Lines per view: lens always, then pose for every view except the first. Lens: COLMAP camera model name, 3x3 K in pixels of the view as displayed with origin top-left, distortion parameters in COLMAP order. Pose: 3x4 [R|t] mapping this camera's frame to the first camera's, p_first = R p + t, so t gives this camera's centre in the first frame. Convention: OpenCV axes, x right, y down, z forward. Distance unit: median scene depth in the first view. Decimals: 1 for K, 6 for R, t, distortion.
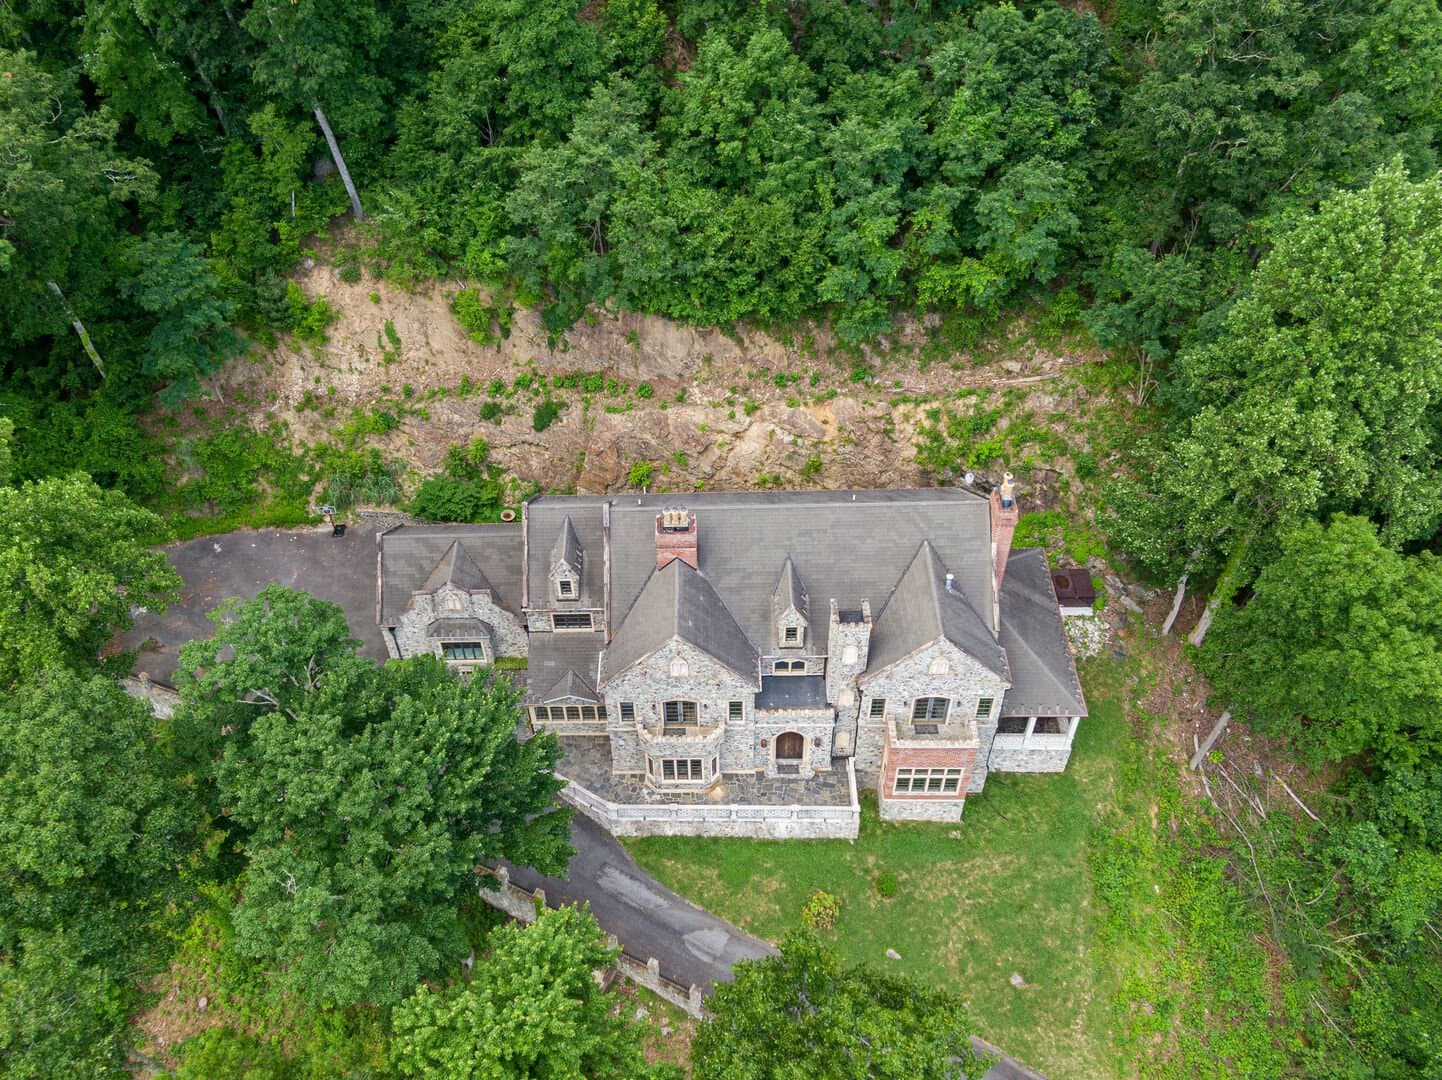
lens RADIAL K [[1237.9, 0, 721.0], [0, 1237.9, 540.0], [0, 0, 1]] dist [0.011261, 0.003215]
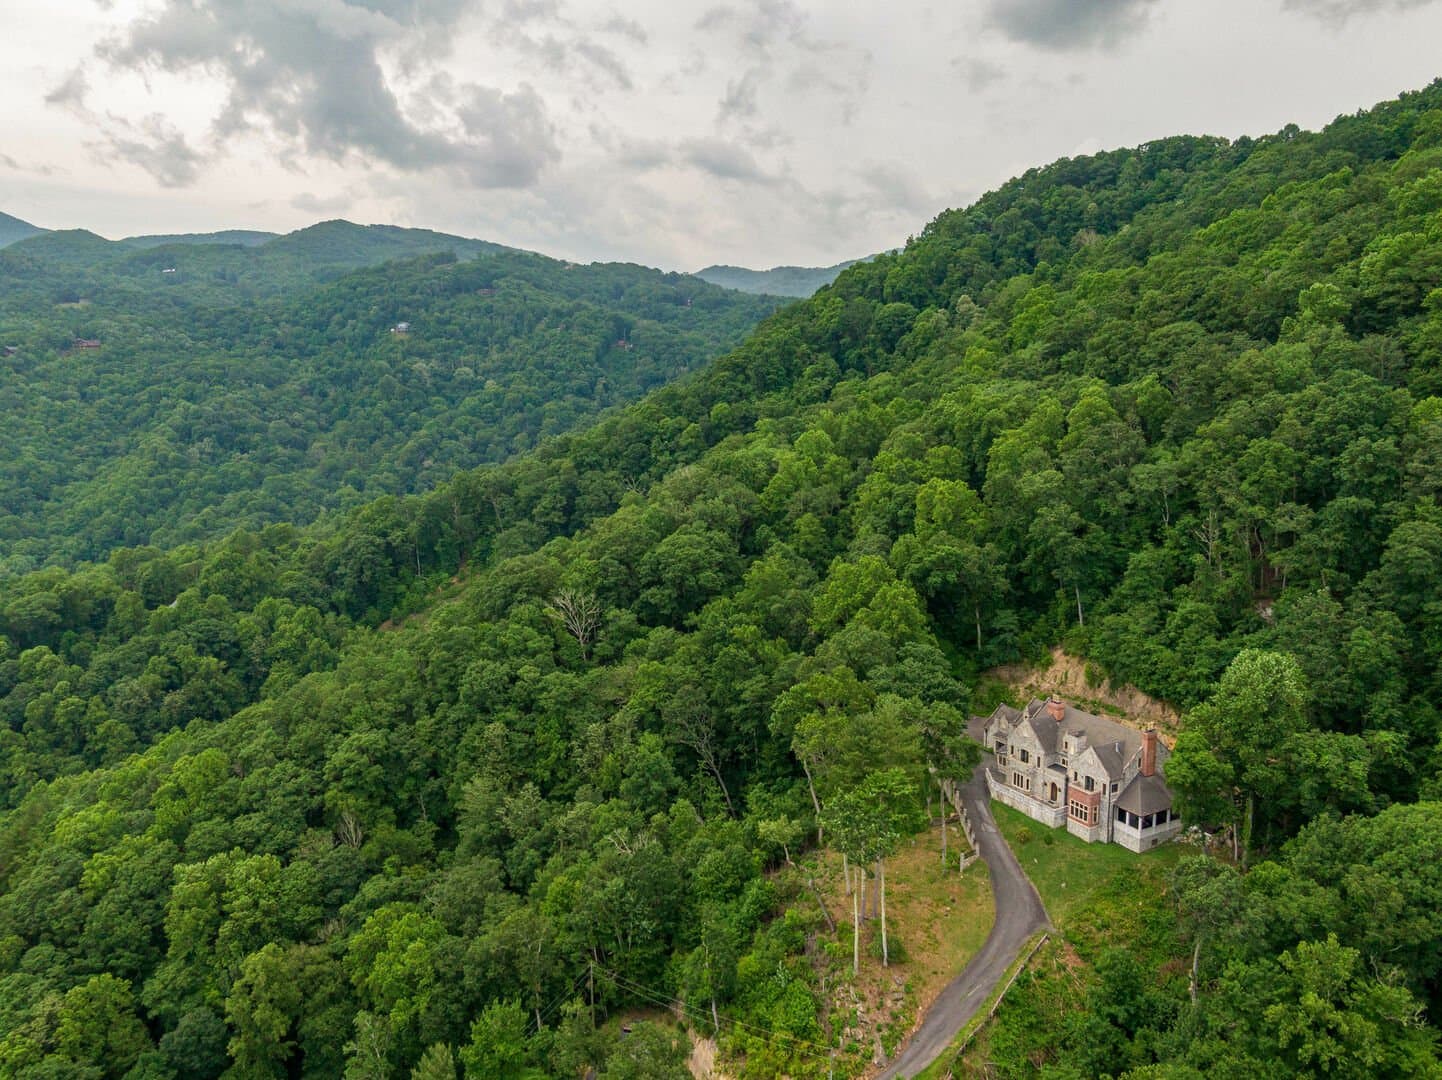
lens RADIAL K [[1237.9, 0, 721.0], [0, 1237.9, 540.0], [0, 0, 1]] dist [0.011261, 0.003215]
pose [[0.517217, 0.181826, -0.836317, 1.856594], [-0.605387, 0.768454, -0.207328, 0.745179], [0.604974, 0.613529, 0.507533, -1.189911]]
